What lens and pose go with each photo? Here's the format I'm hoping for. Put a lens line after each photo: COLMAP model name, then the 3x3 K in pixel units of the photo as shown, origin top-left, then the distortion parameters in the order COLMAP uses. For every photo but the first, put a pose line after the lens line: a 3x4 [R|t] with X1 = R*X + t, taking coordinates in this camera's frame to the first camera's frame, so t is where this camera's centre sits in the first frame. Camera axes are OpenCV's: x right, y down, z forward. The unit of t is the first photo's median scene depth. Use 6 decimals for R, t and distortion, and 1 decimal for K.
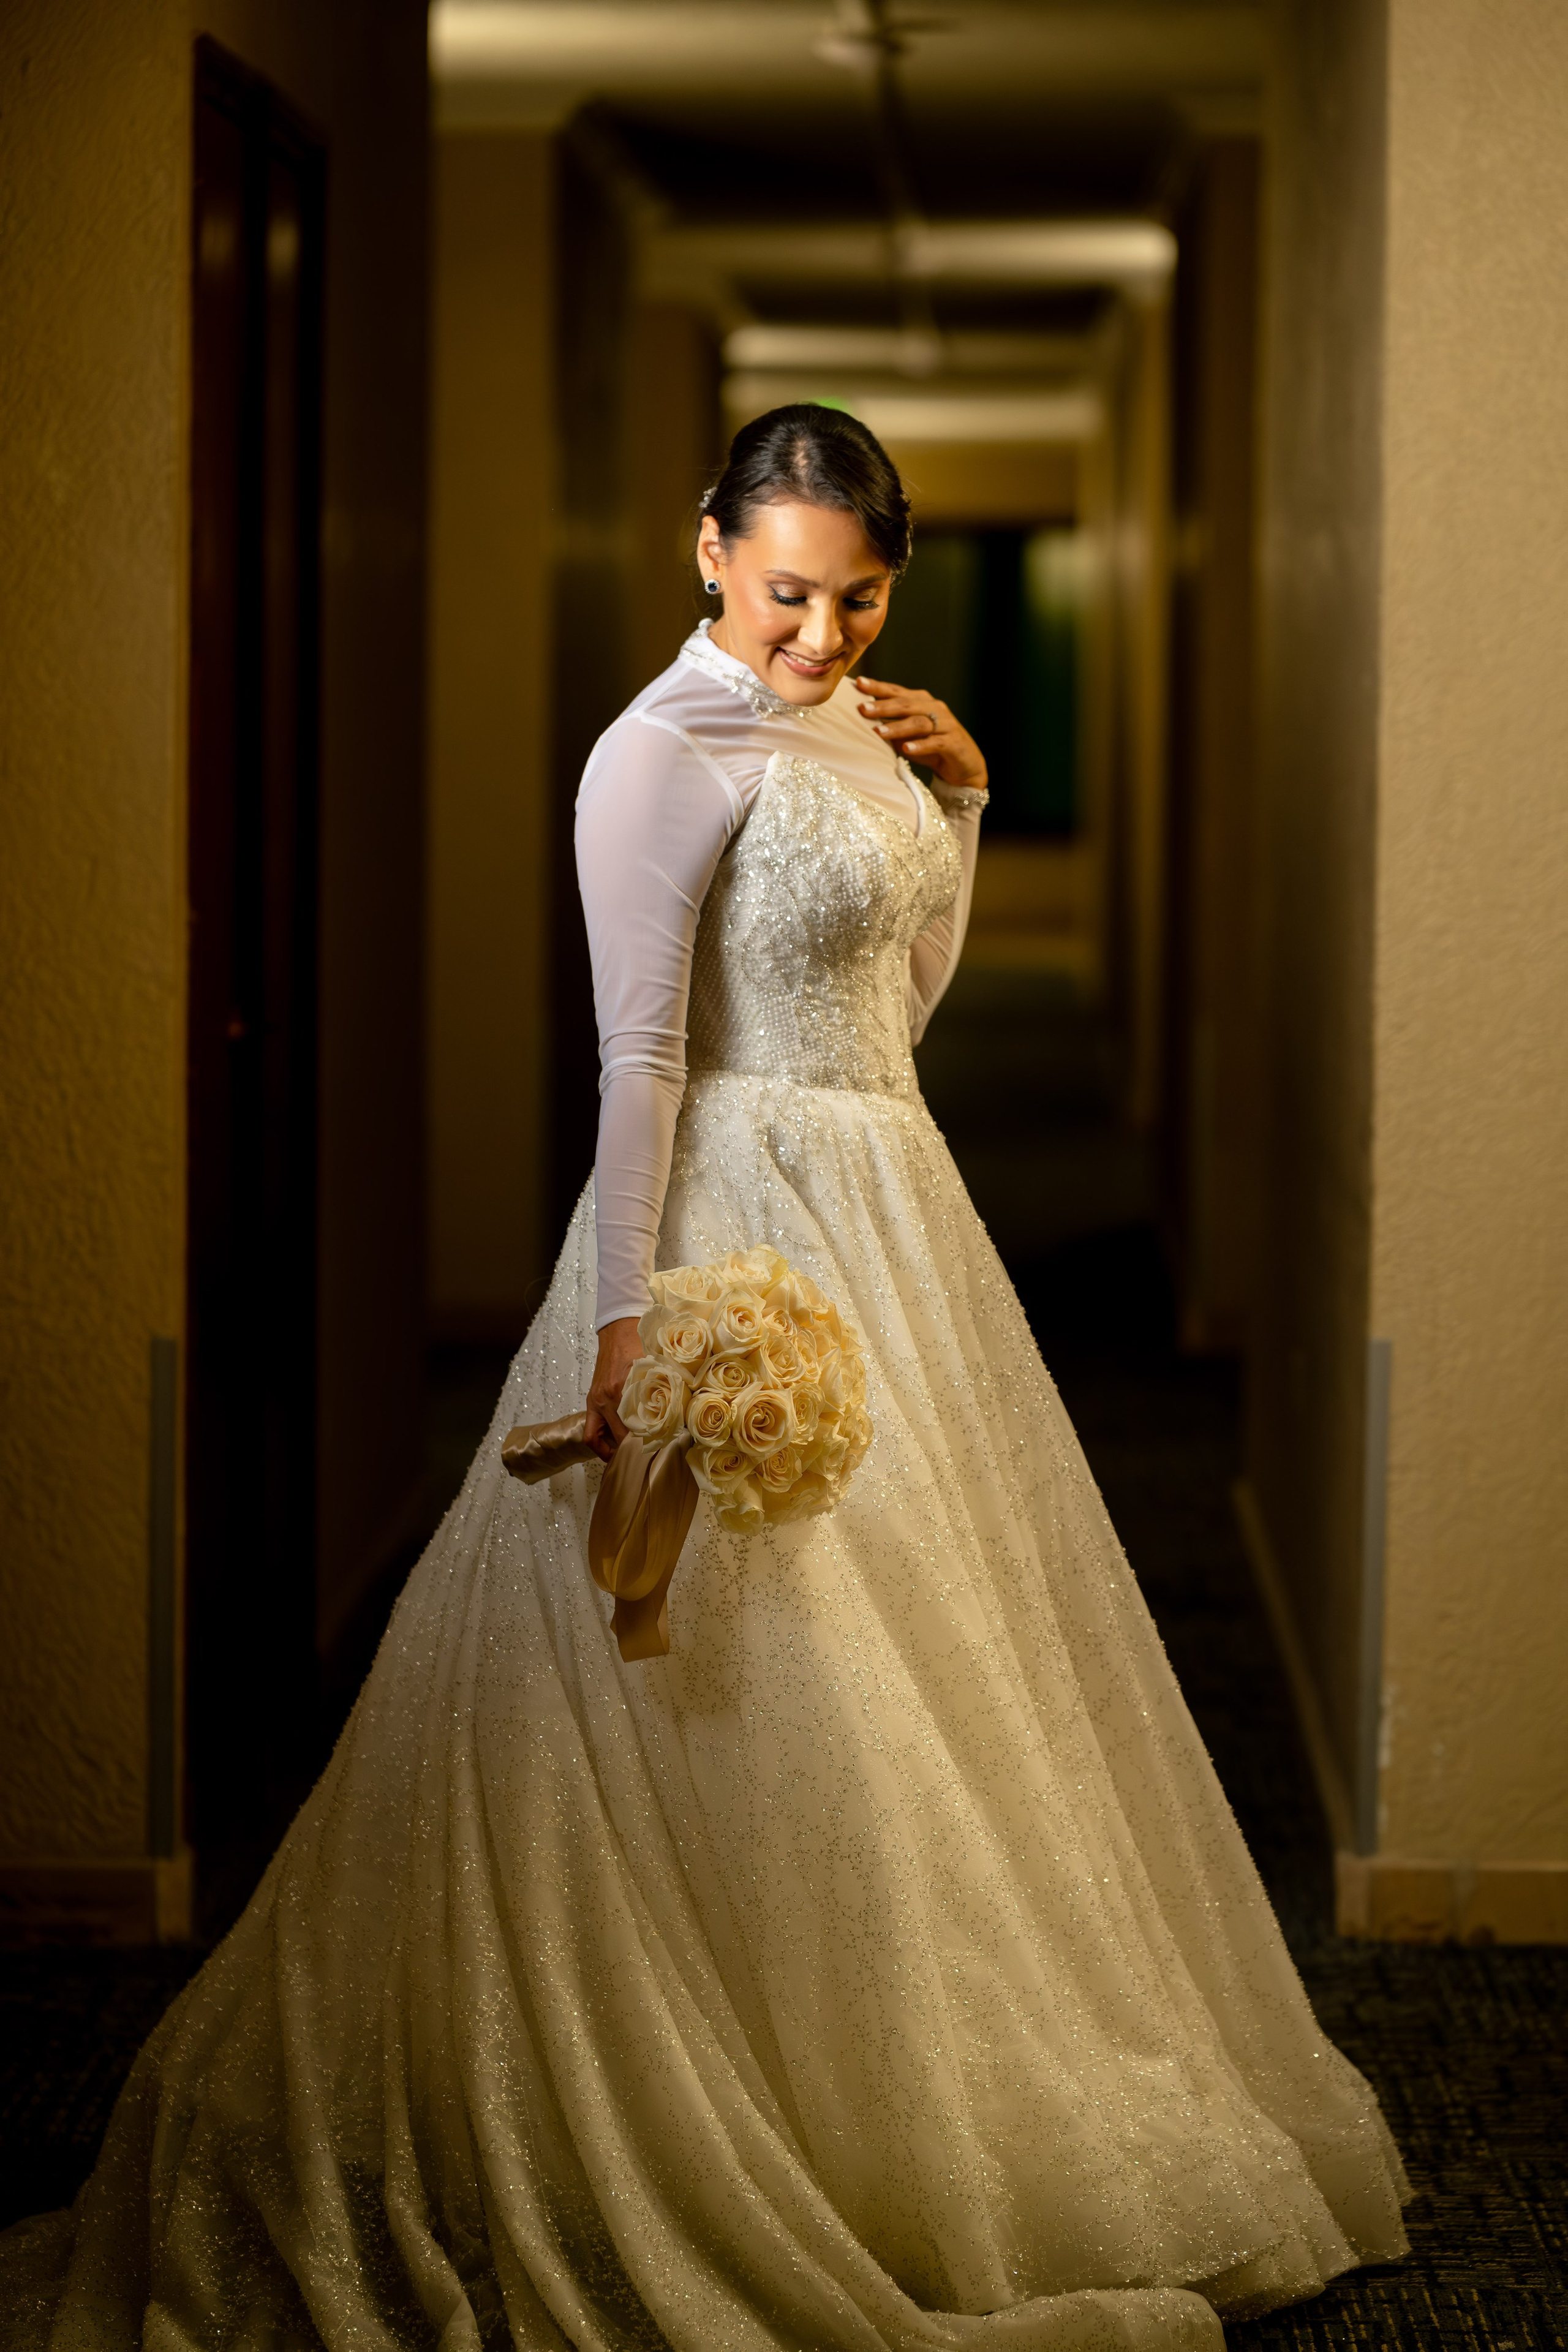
lens RADIAL K [[10225.9, 0, 810.2], [0, 10225.9, 1199.1], [0, 0, 1]] dist [0.069150, 0.000000]
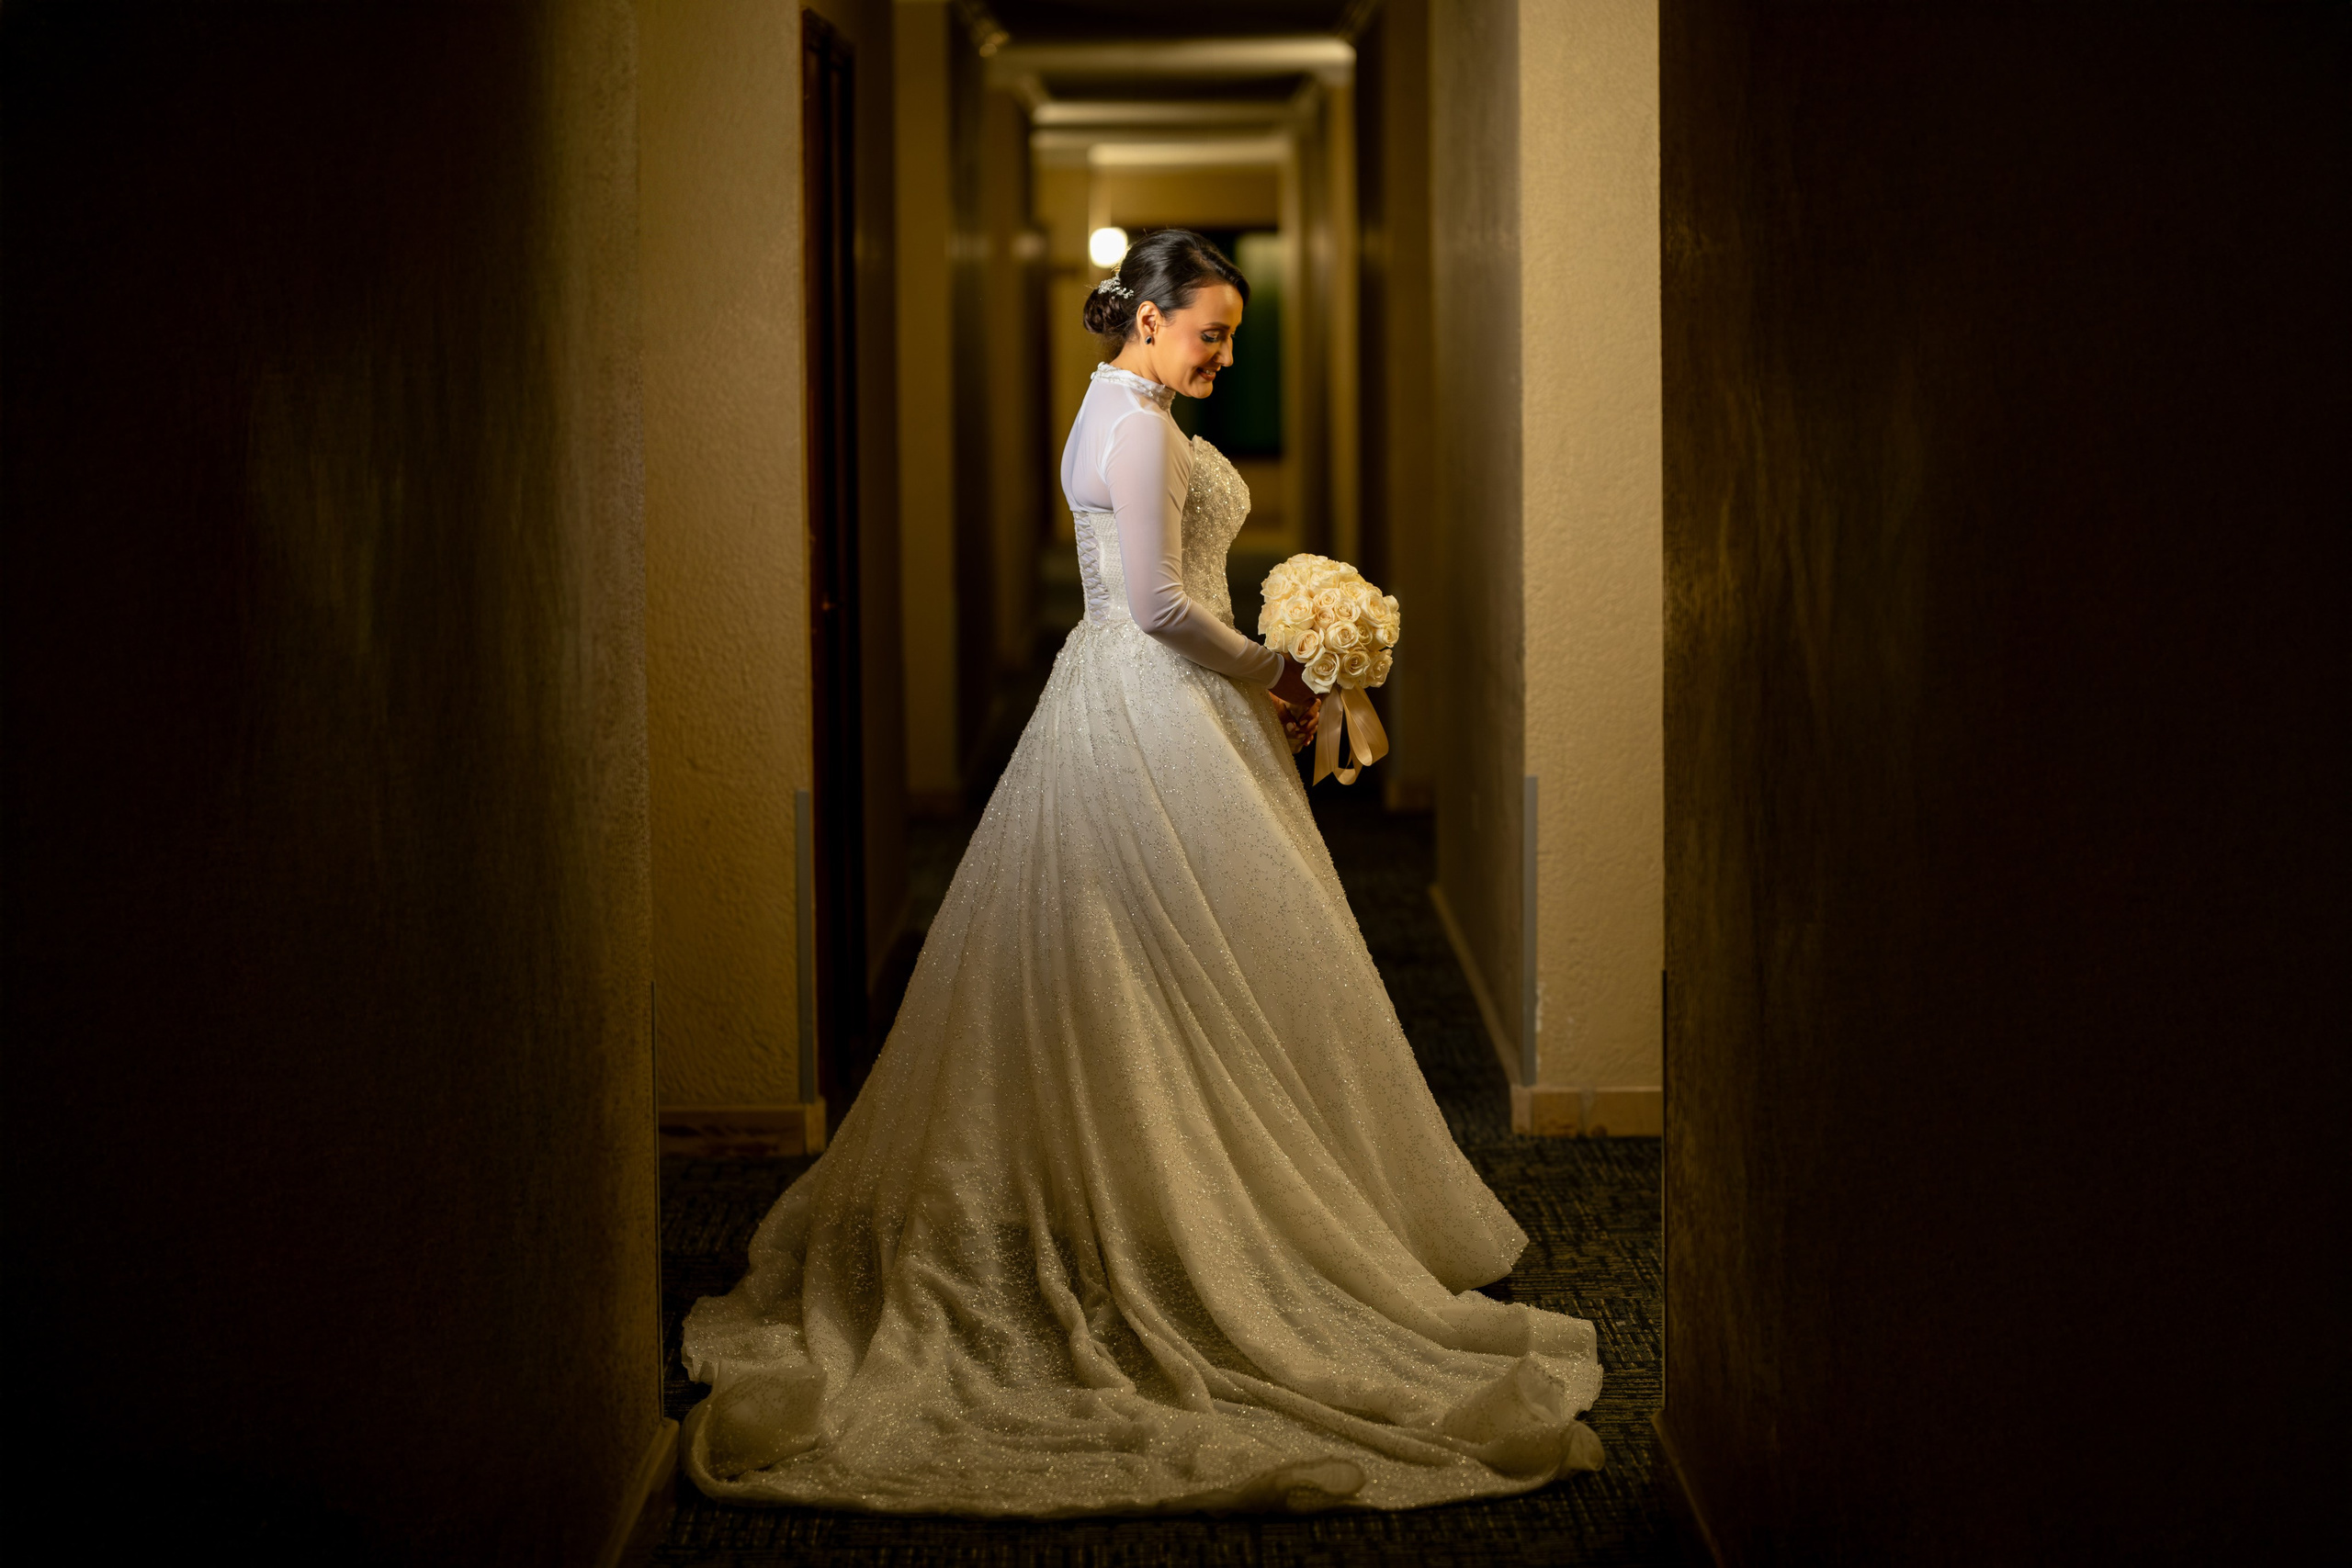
lens RADIAL K [[8310.7, 0, 1165.6], [0, 8310.7, 805.4], [0, 0, 1]] dist [0.288650, 0.000000]
pose [[0.999600, -0.023344, 0.015955, -0.025642], [0.023217, 0.999698, 0.008104, 0.006232], [-0.016140, -0.007730, 0.999840, -0.357041]]
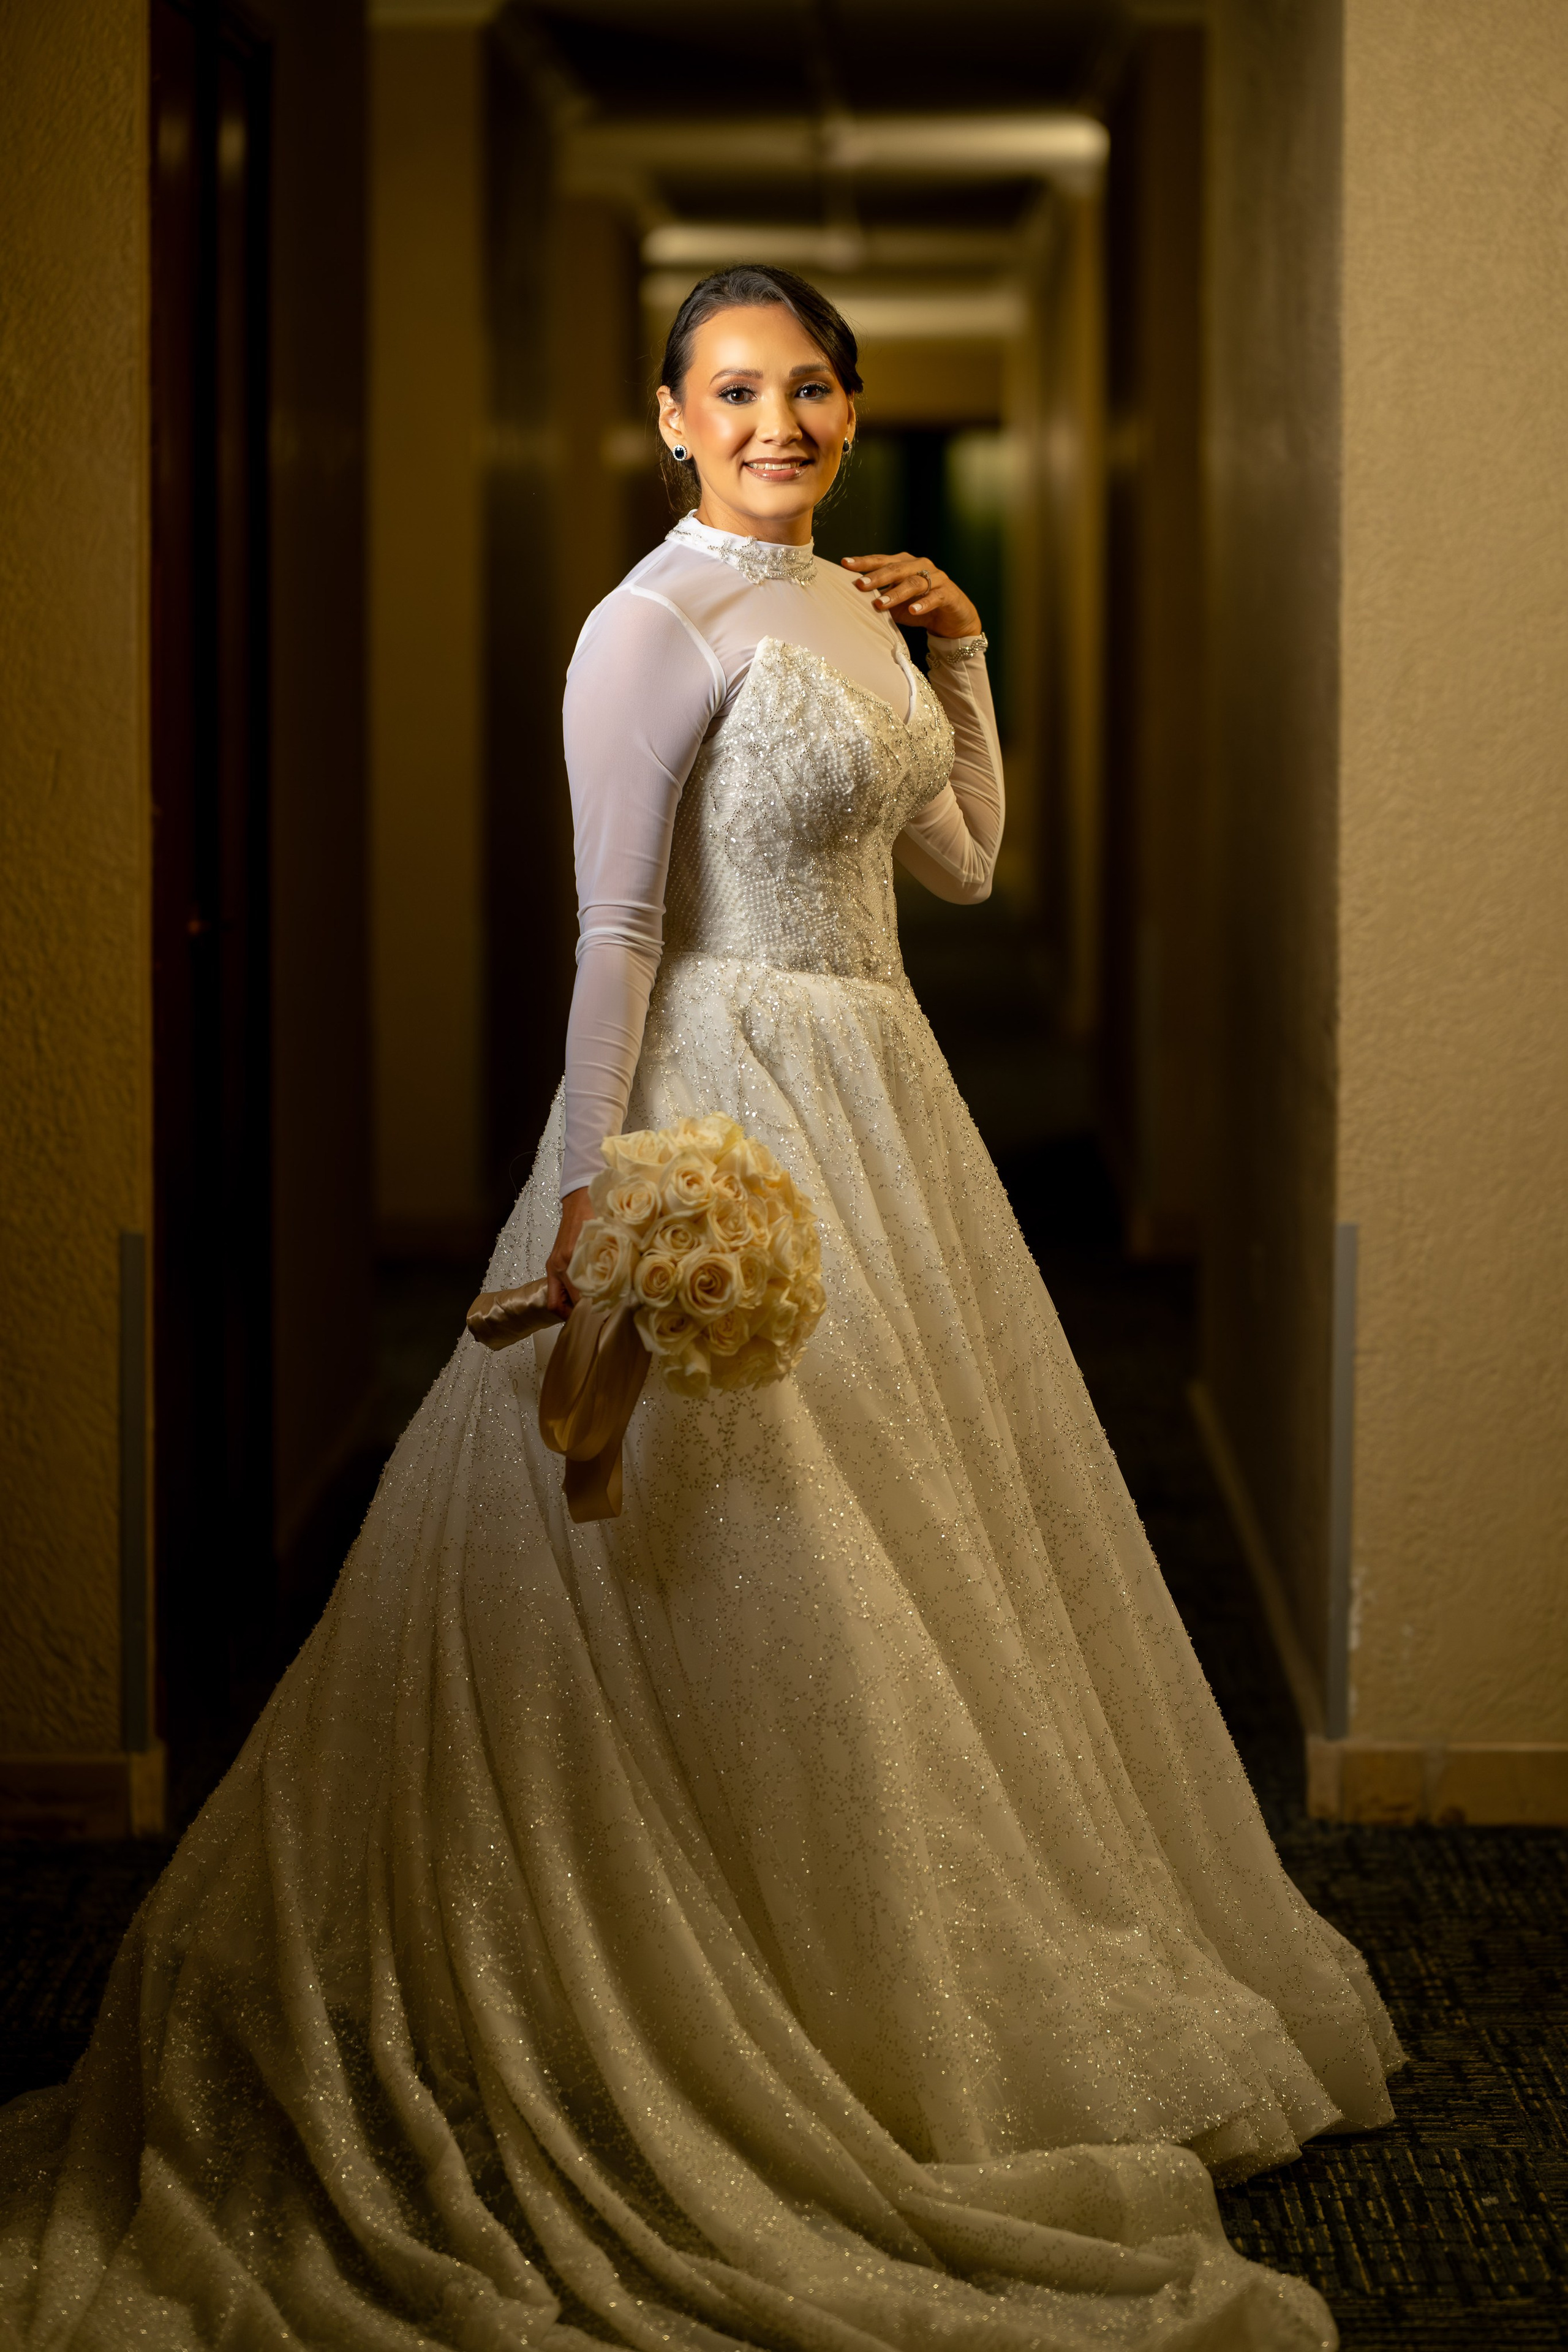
lens RADIAL K [[10638.6, 0, 772.4], [0, 10638.6, 1163.9], [0, 0, 1]] dist [0.110735, 0.000000]
pose [[0.999942, -0.009272, 0.005397, -0.006070], [0.009258, 0.999954, 0.002576, 0.004753], [-0.005421, -0.002526, 0.999982, -0.042501]]
